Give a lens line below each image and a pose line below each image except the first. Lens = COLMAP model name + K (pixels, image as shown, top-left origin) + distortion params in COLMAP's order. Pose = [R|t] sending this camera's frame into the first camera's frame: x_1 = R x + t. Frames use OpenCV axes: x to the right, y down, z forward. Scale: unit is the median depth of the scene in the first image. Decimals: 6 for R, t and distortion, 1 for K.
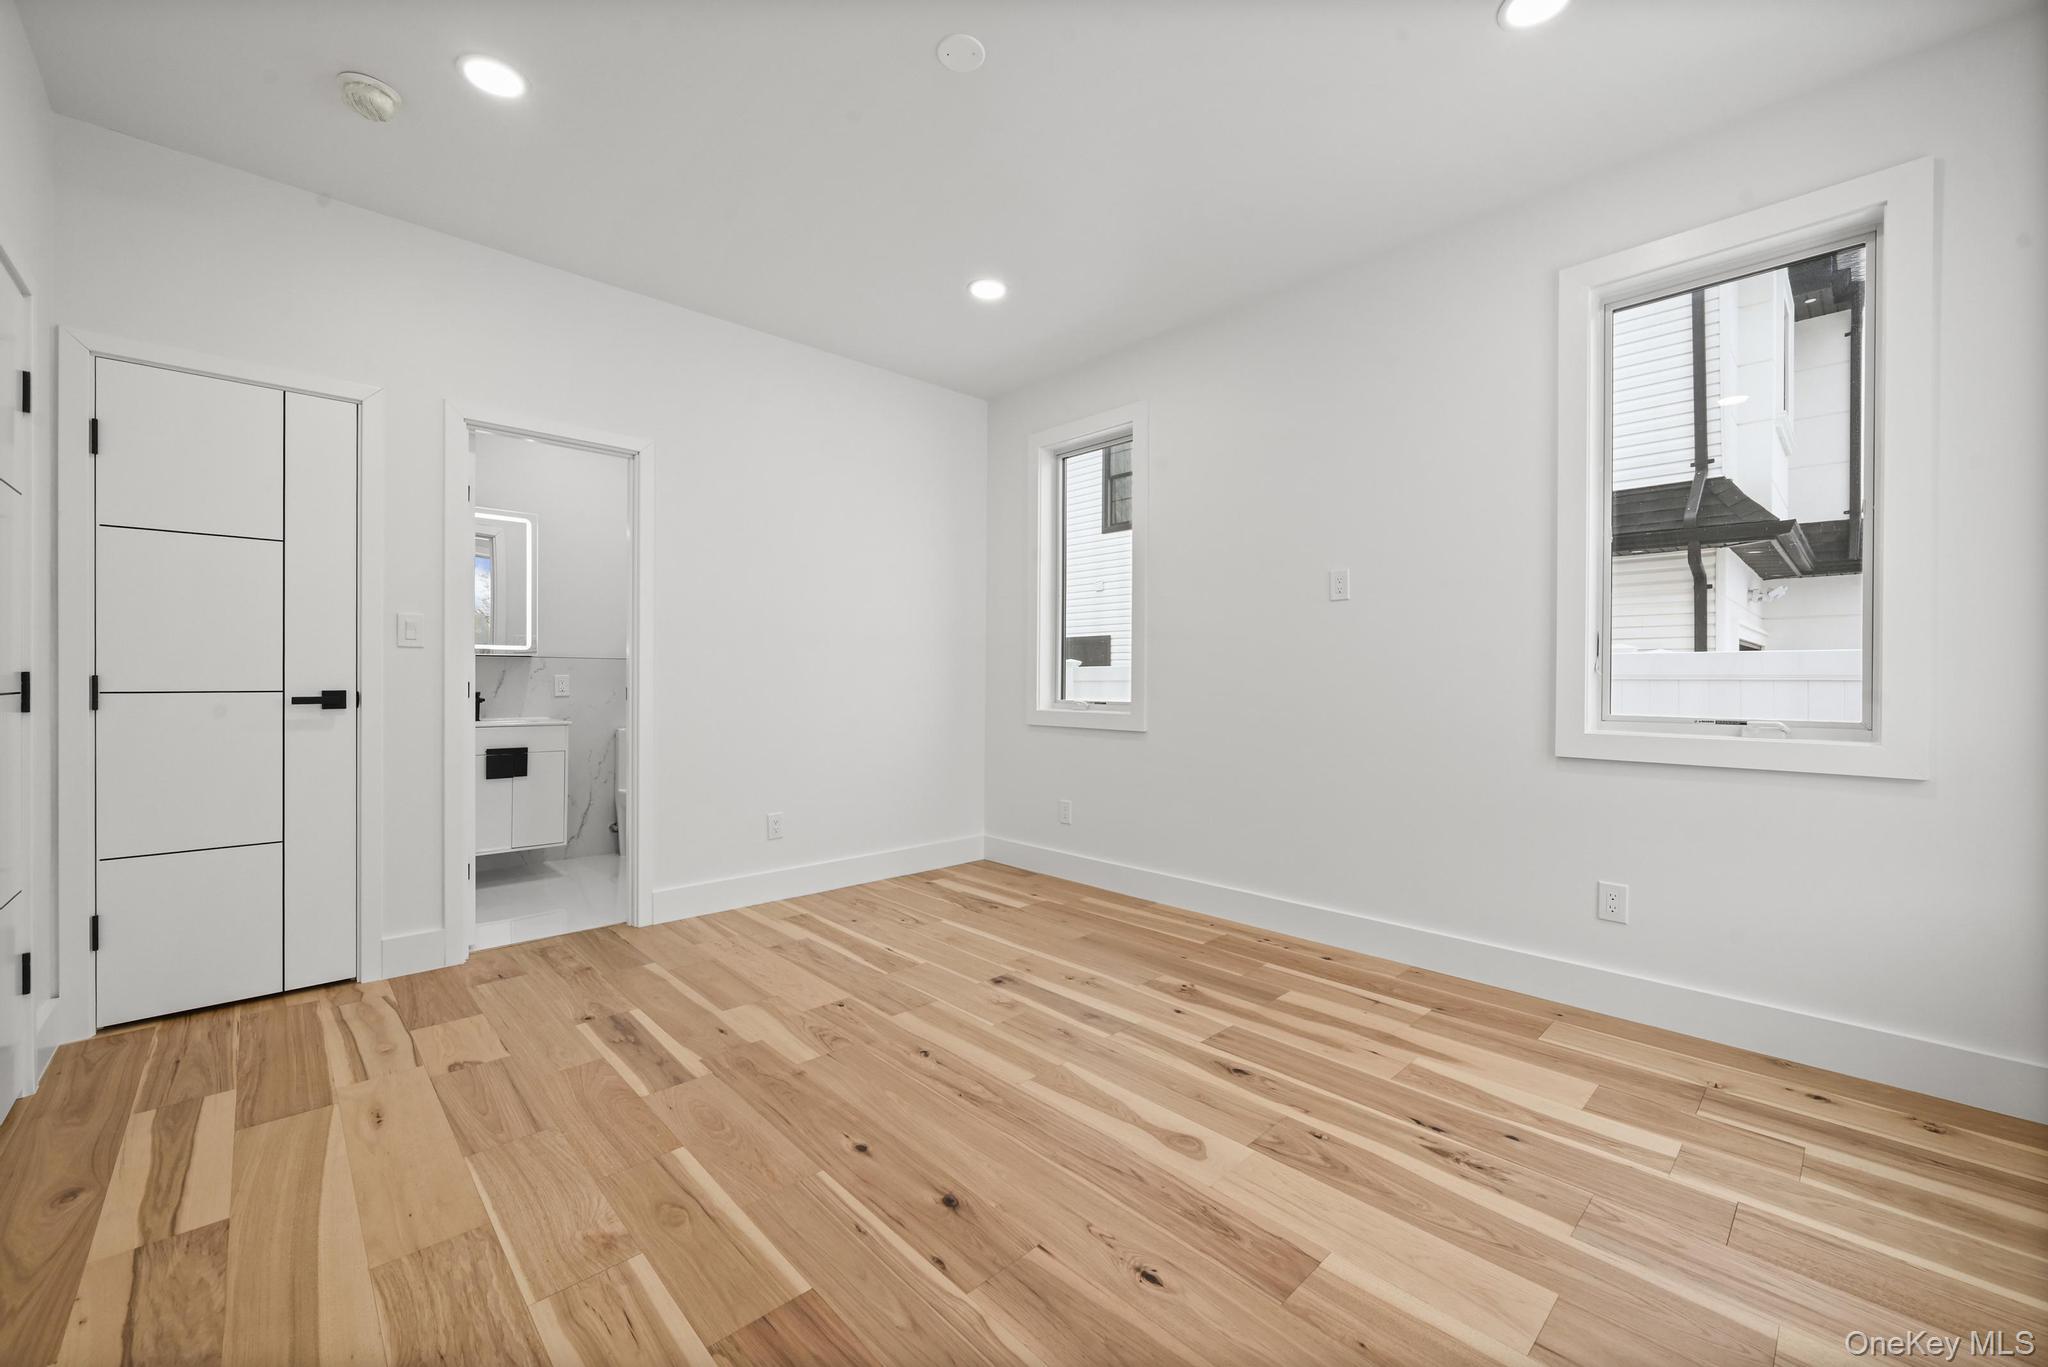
lens RADIAL K [[825.2, 0, 1017.9], [0, 825.2, 684.1], [0, 0, 1]] dist [-0.000512, 0.000888]
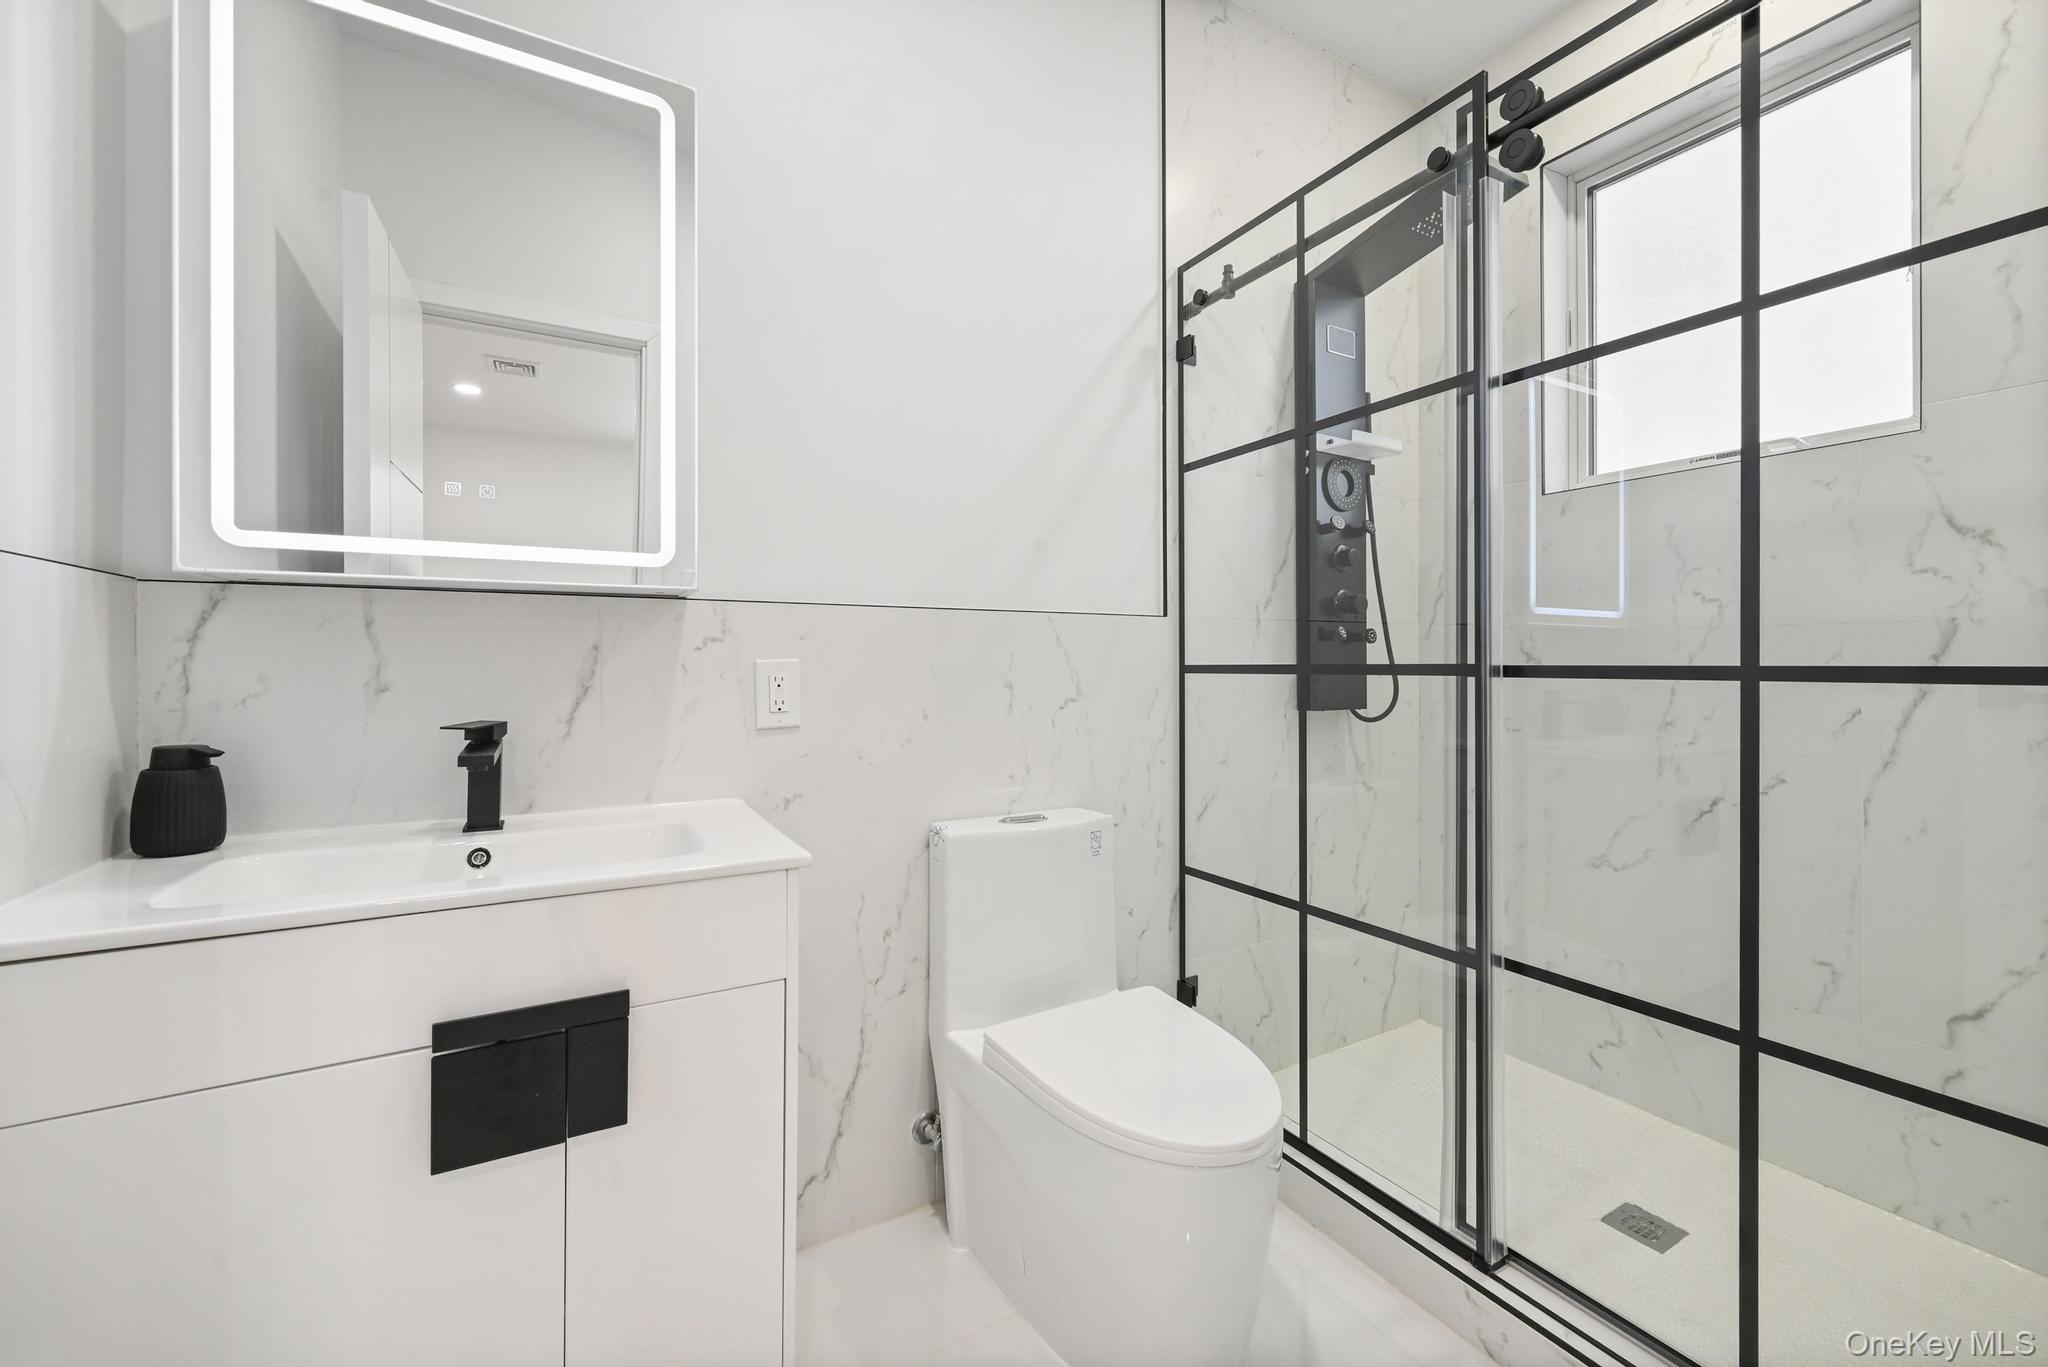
lens RADIAL K [[825.2, 0, 1029.4], [0, 825.2, 668.9], [0, 0, 1]] dist [-0.000512, 0.000888]
pose [[0.975431, -0.002861, -0.220285, -0.392655], [0.002510, 0.999995, -0.001872, -0.006498], [0.220290, 0.001273, 0.975434, 0.717718]]
